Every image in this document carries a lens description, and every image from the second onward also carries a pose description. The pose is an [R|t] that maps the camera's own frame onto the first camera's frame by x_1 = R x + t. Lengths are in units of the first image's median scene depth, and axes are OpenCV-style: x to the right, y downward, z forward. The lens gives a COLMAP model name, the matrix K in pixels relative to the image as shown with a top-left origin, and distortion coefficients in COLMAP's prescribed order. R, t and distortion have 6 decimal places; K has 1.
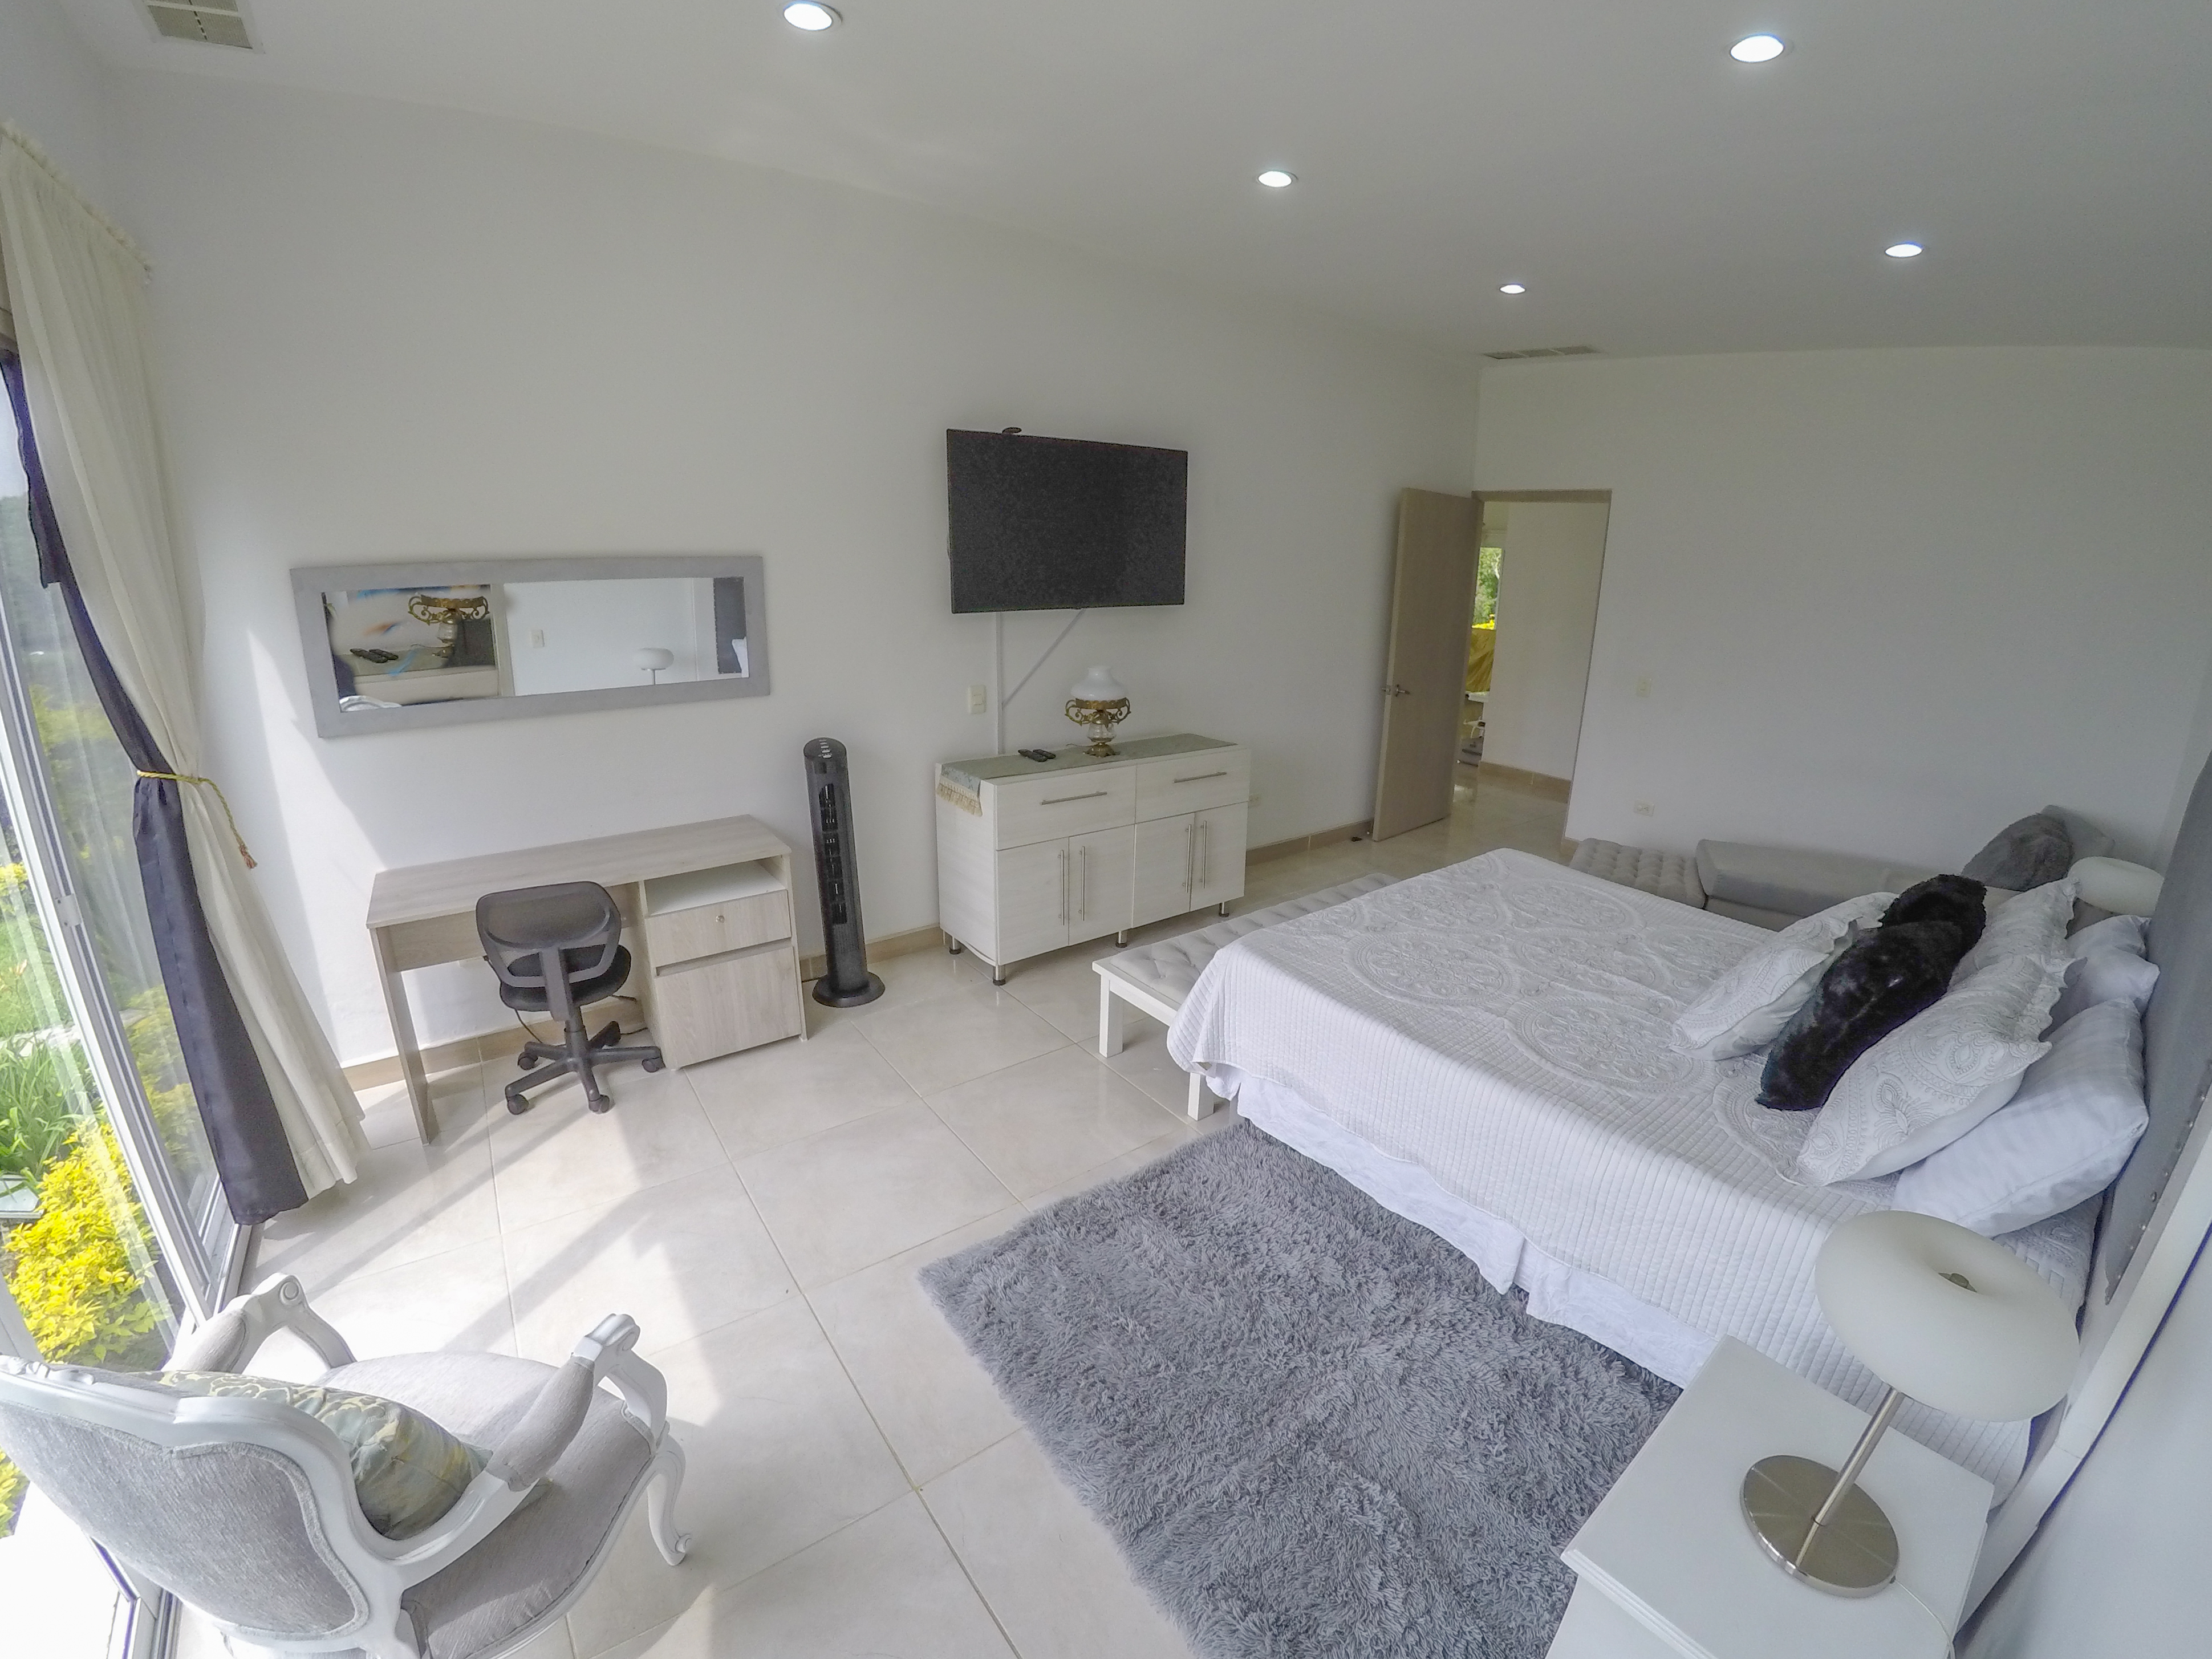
lens RADIAL K [[922.2, 0, 1119.4], [0, 922.2, 820.3], [0, 0, 1]] dist [-0.072882, 0.007865]
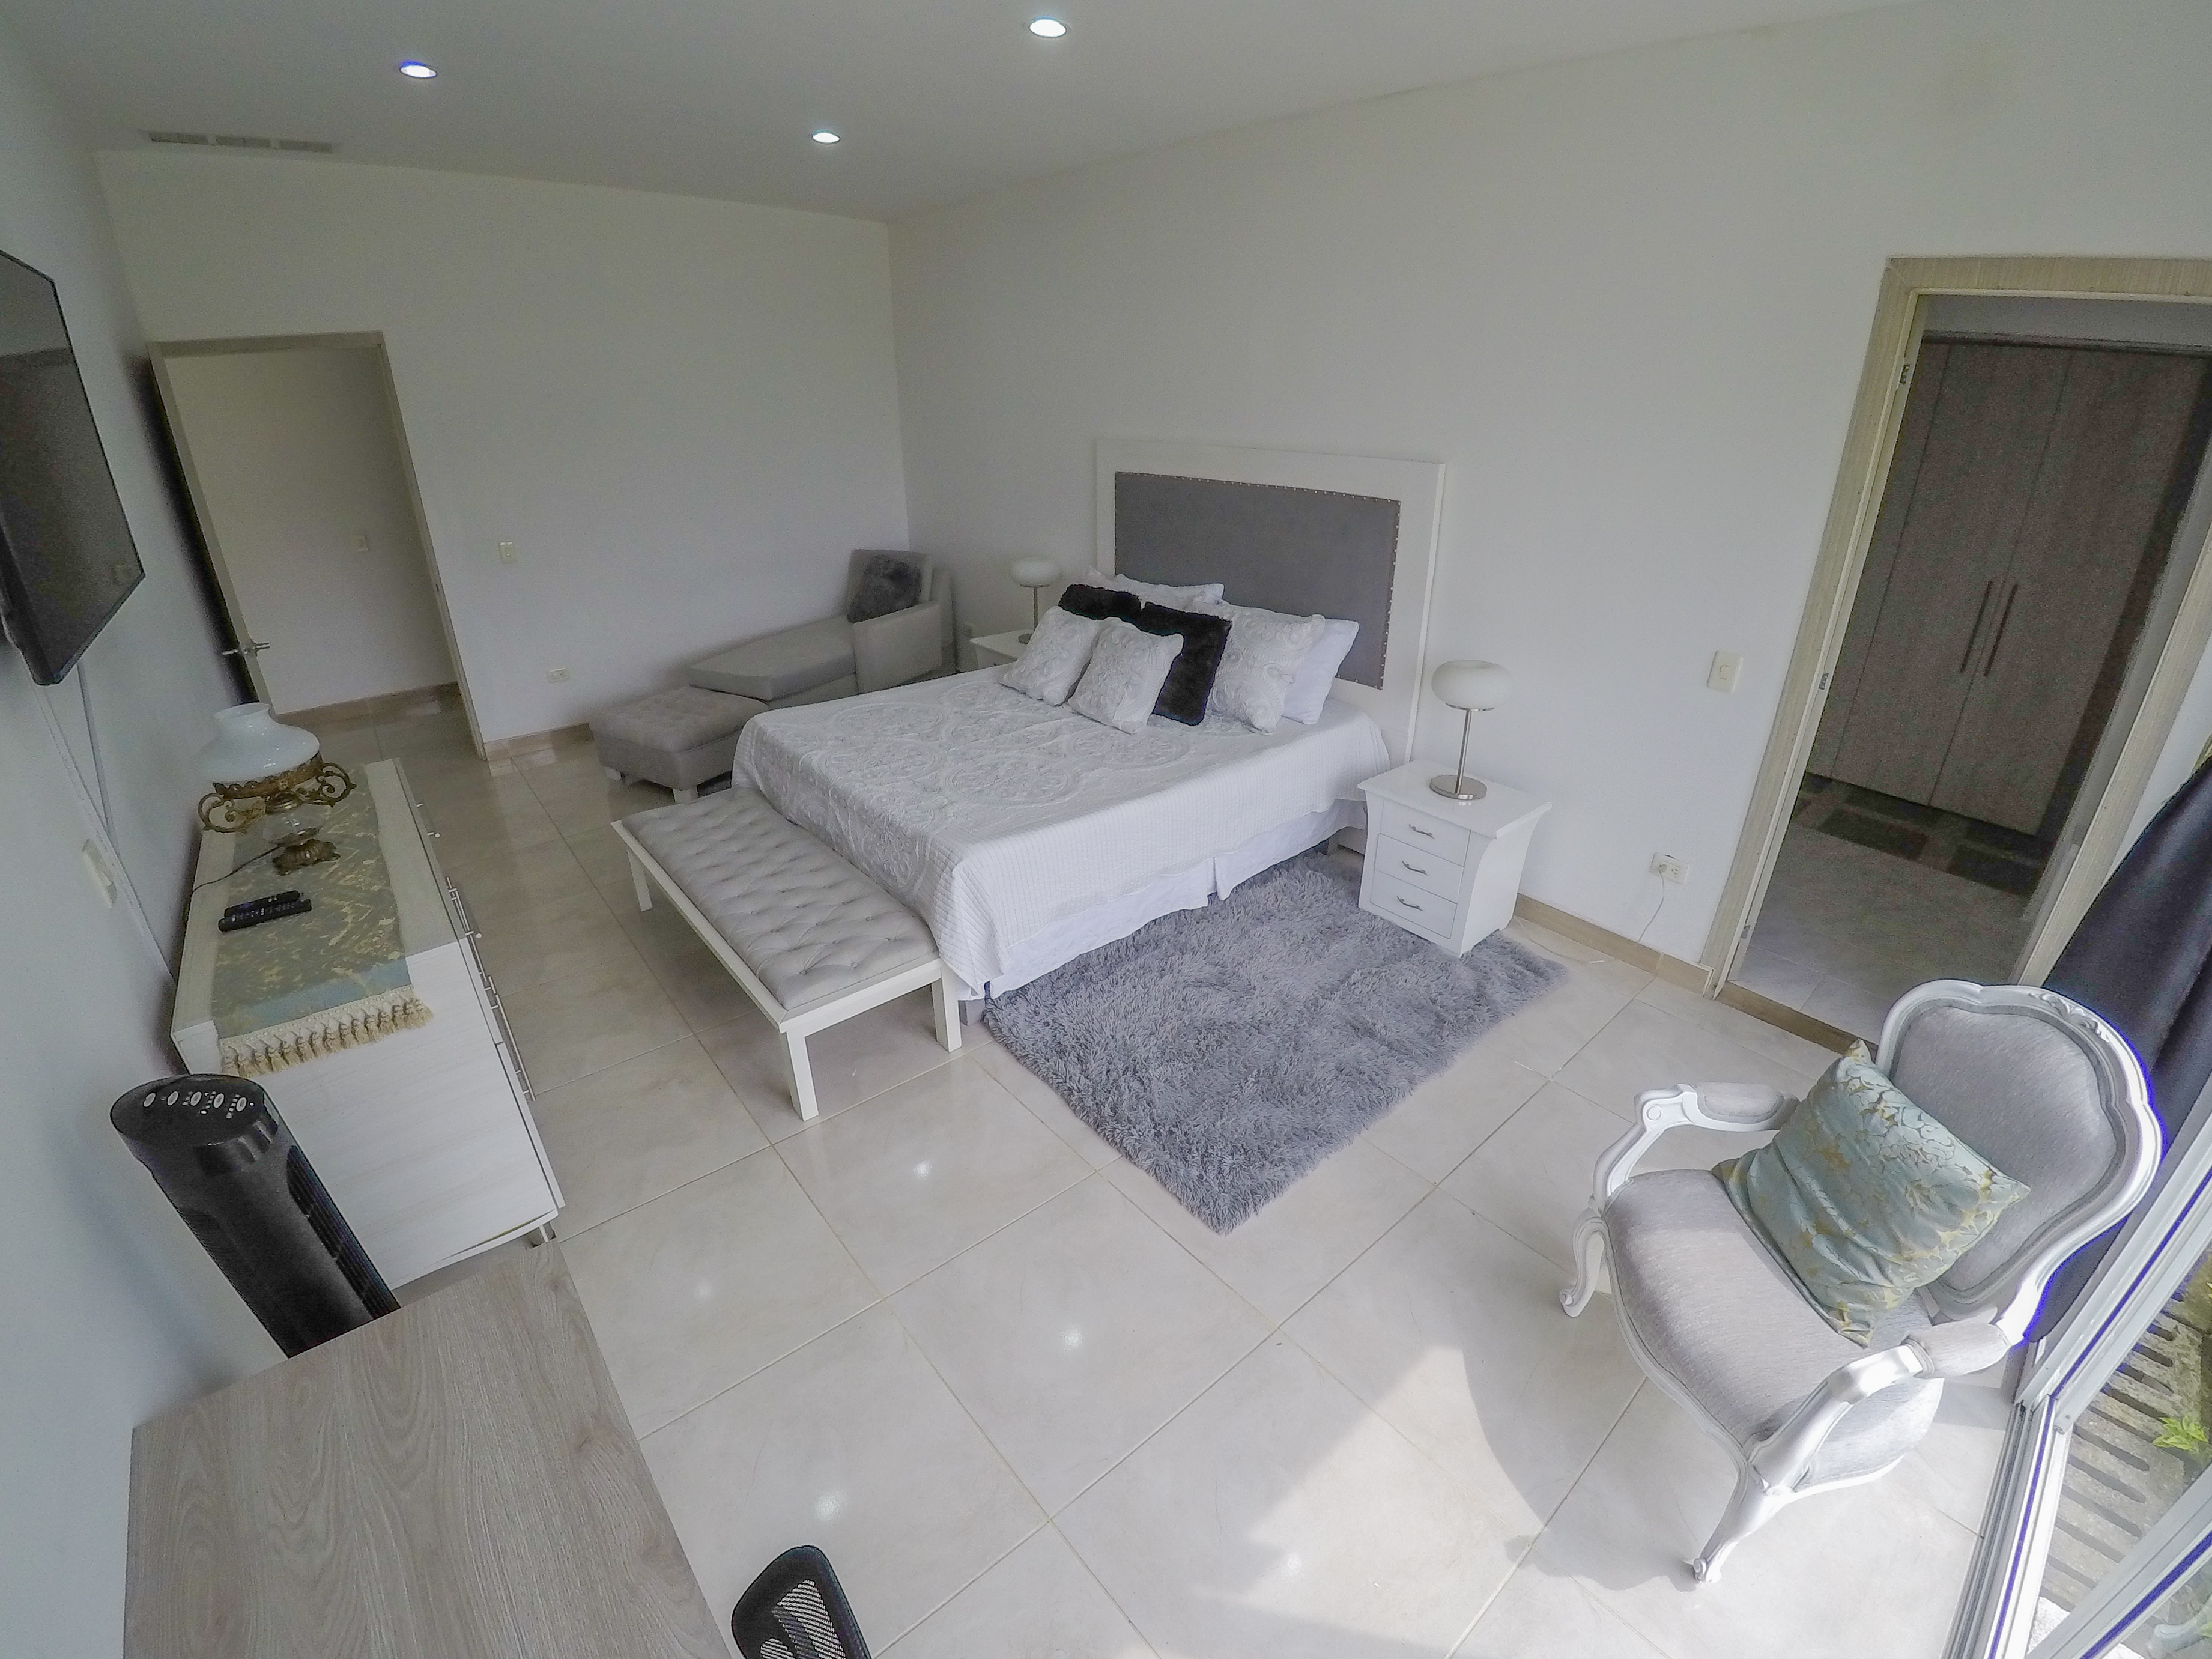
lens RADIAL K [[922.2, 0, 1119.4], [0, 922.2, 820.3], [0, 0, 1]] dist [-0.072882, 0.007865]
pose [[-0.038938, -0.451040, 0.891654, -0.784740], [0.281676, 0.851189, 0.442872, -0.295651], [-0.958719, 0.268402, 0.093903, 0.793070]]
